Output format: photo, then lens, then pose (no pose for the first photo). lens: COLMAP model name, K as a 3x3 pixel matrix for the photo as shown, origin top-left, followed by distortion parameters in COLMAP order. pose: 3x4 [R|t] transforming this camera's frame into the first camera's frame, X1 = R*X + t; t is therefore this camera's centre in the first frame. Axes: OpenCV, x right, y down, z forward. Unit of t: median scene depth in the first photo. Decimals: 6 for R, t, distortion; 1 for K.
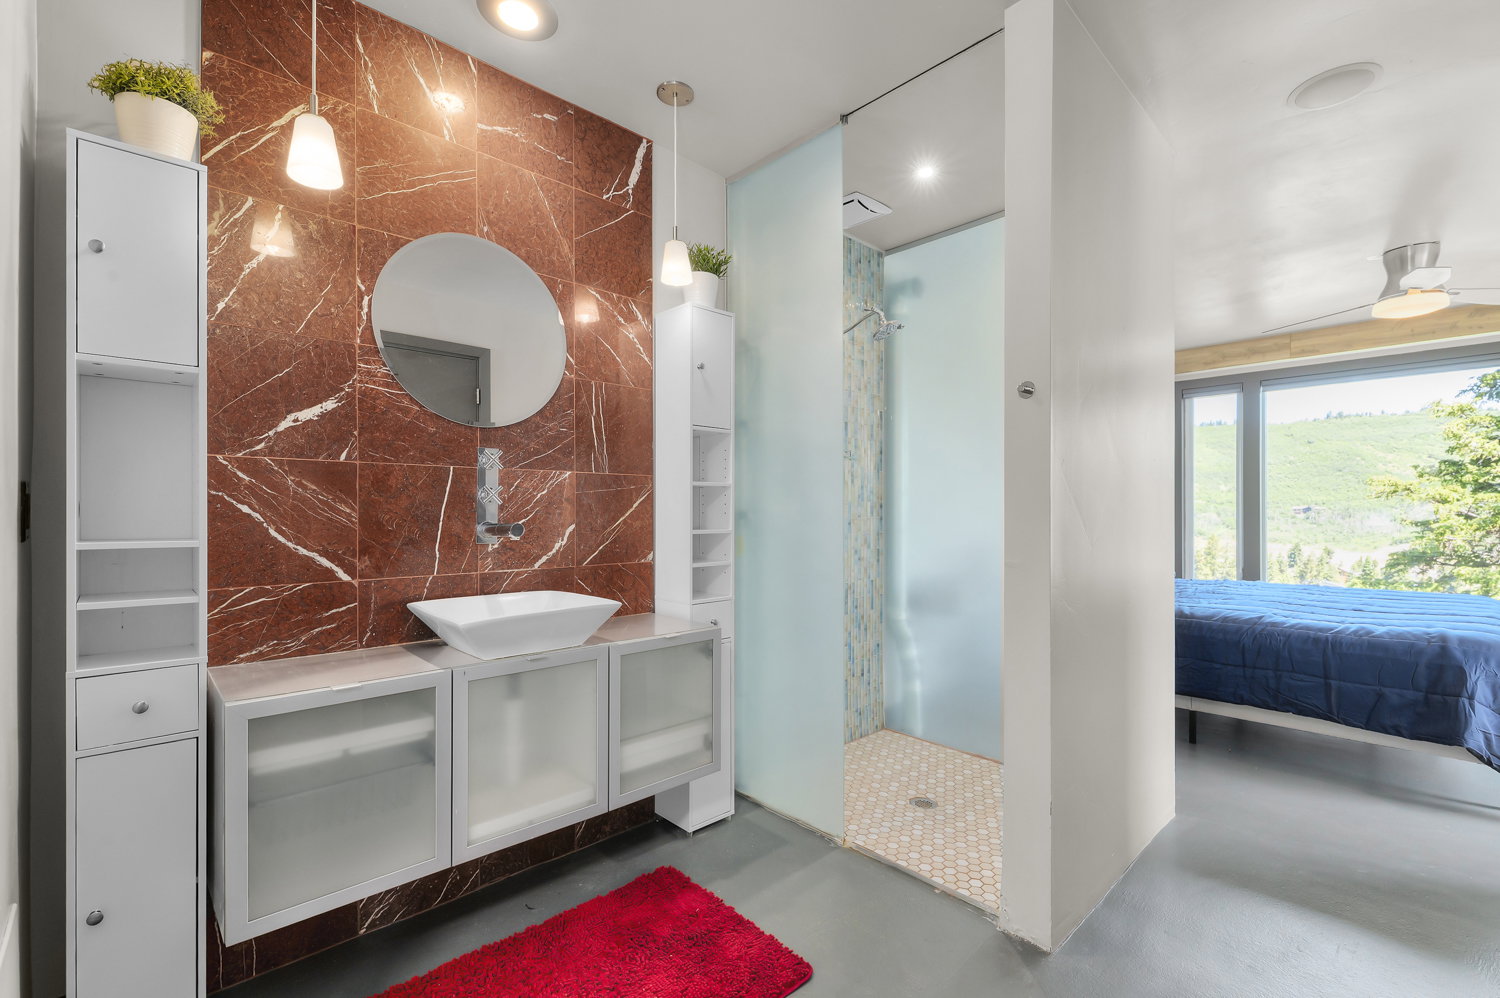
lens RADIAL K [[649.9, 0, 756.0], [0, 649.9, 521.7], [0, 0, 1]] dist [0.015461, -0.010416]
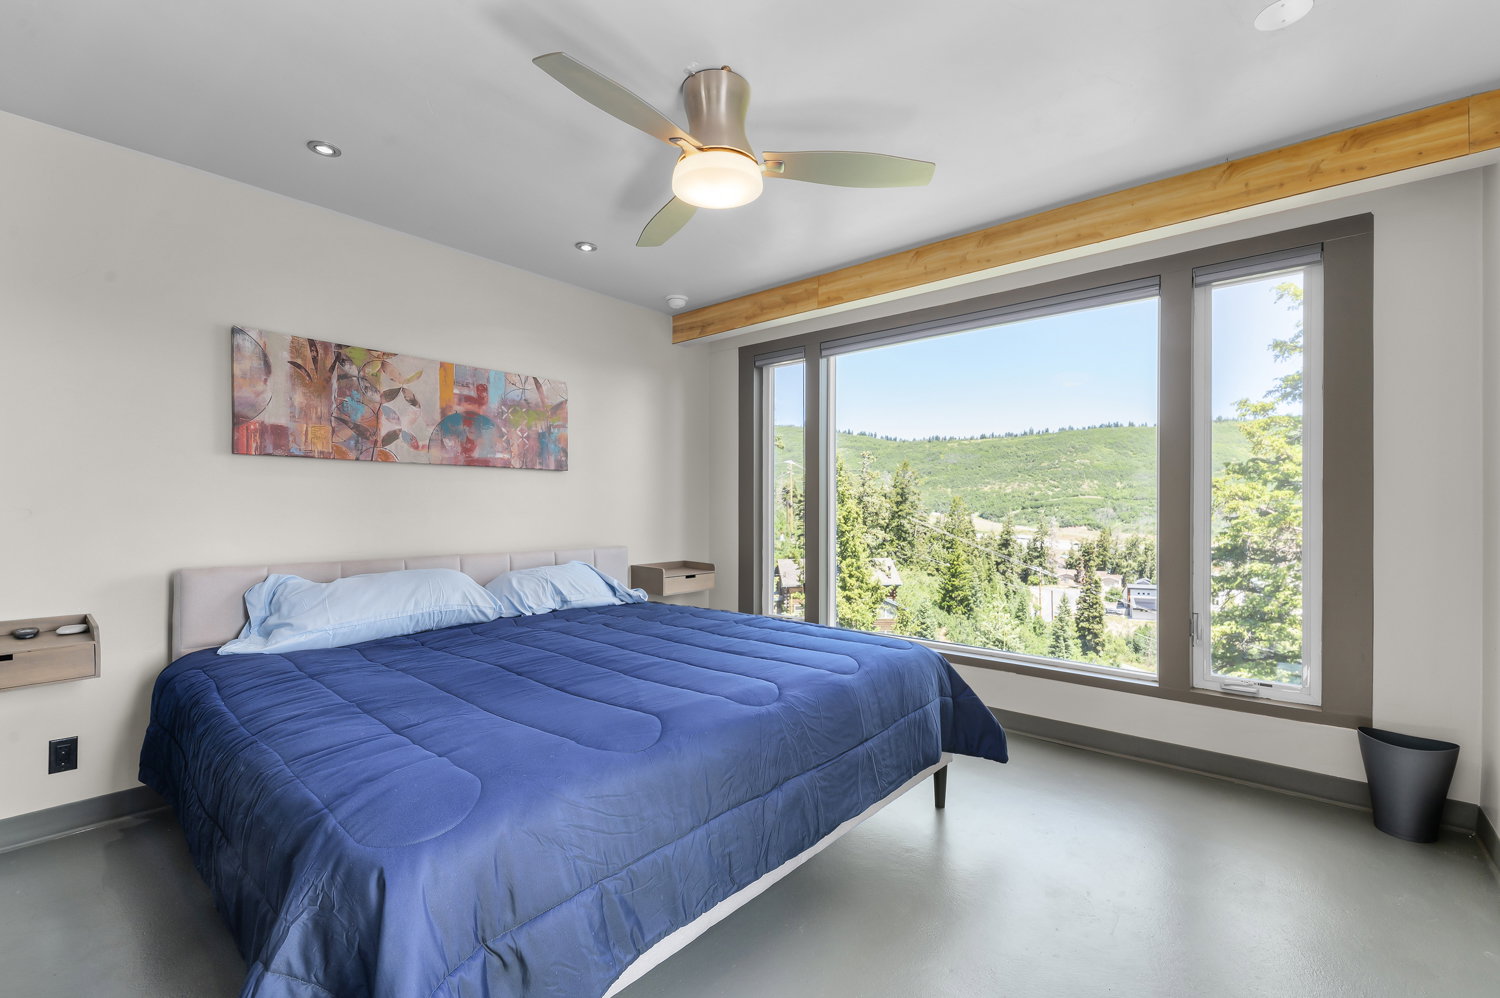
lens RADIAL K [[642.9, 0, 755.5], [0, 642.9, 518.0], [0, 0, 1]] dist [0.010197, -0.000139]
pose [[0.994422, 0.001680, 0.105463, 0.189862], [-0.002114, 0.999990, 0.004005, -0.002753], [-0.105455, -0.004205, 0.994415, 0.074851]]
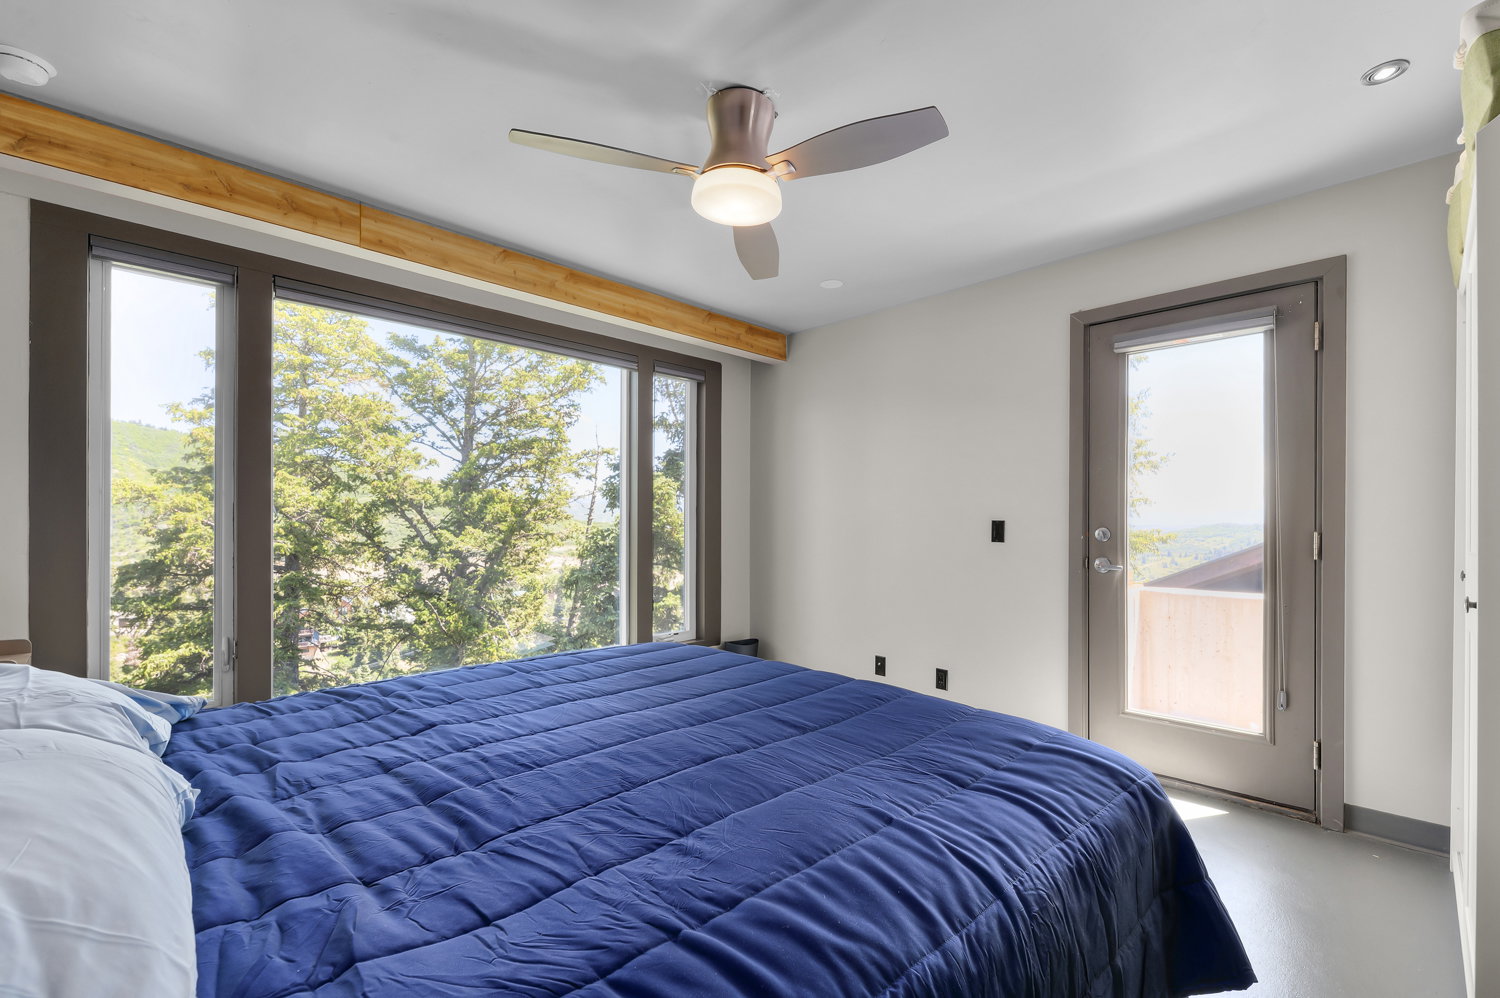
lens RADIAL K [[649.9, 0, 756.0], [0, 649.9, 521.7], [0, 0, 1]] dist [0.015461, -0.010416]
pose [[-0.023839, 0.003438, 0.999710, 0.075605], [0.007433, 0.999967, -0.003261, -0.004649], [-0.999688, 0.007353, -0.023864, 0.194794]]
